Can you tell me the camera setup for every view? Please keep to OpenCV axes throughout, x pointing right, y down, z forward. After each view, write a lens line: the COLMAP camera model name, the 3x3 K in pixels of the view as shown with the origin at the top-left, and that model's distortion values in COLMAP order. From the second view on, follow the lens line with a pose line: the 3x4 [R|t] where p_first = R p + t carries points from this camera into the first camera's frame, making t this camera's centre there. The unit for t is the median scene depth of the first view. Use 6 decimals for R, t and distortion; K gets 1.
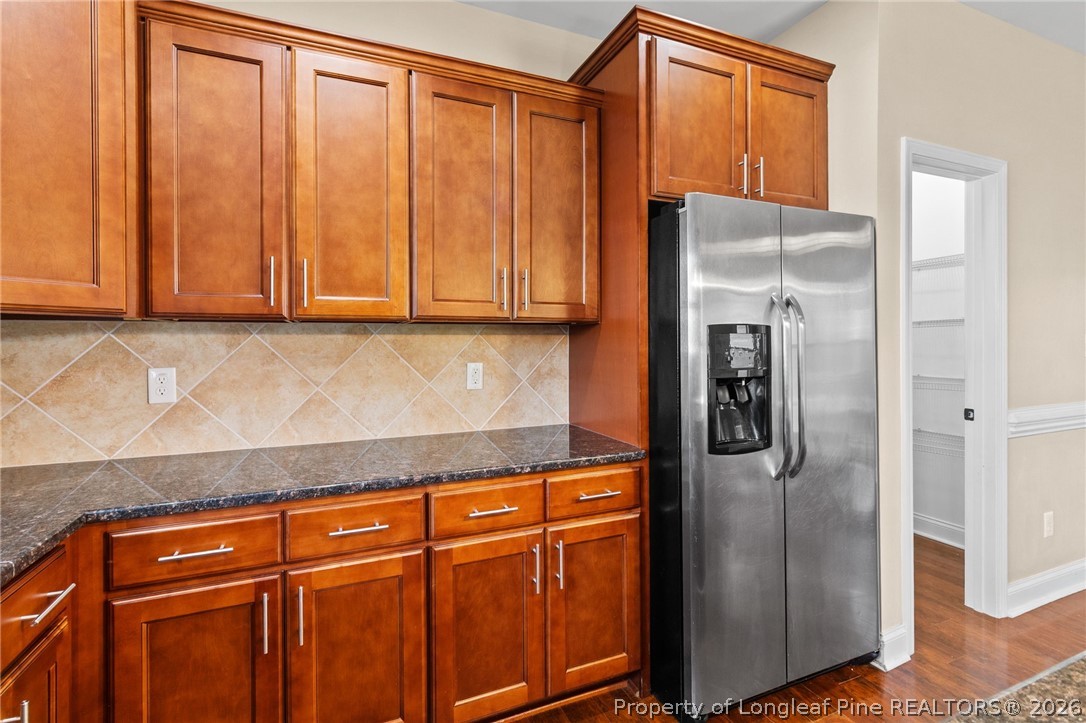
lens RADIAL K [[509.1, 0, 550.3], [0, 509.1, 341.8], [0, 0, 1]] dist [0.002131, 0.000523]
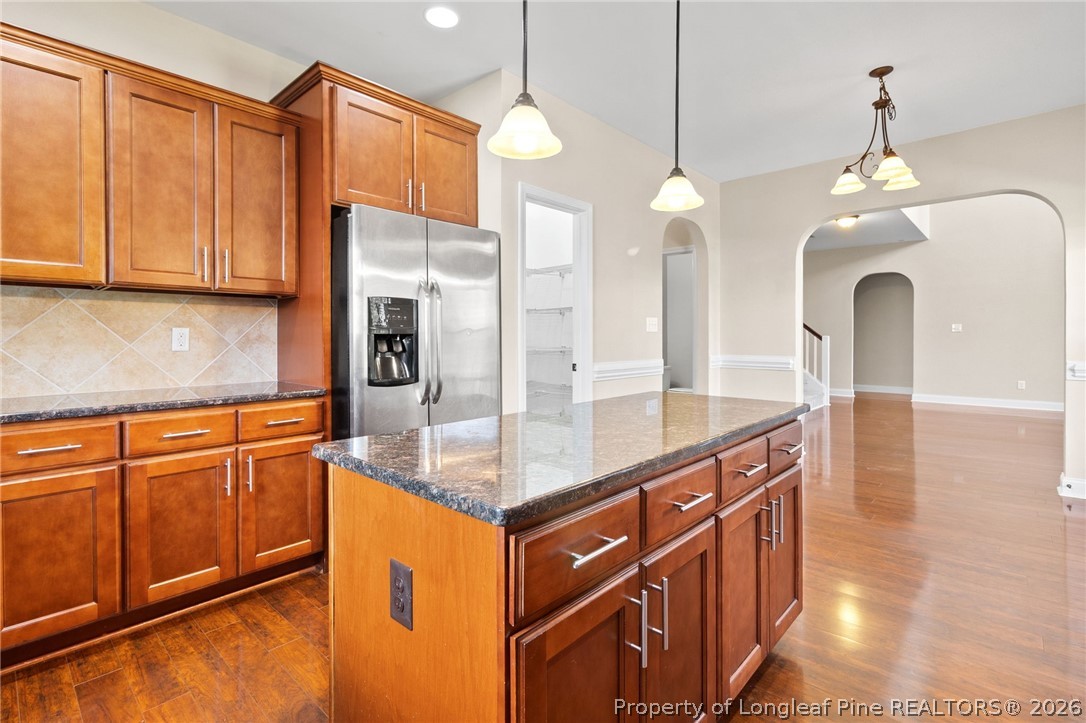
lens RADIAL K [[509.1, 0, 550.3], [0, 509.1, 341.8], [0, 0, 1]] dist [0.002131, 0.000523]
pose [[0.910717, 0.001441, 0.413028, 0.173512], [-0.004122, 0.999976, 0.005600, 0.079261], [-0.413009, -0.006803, 0.910701, -0.499537]]
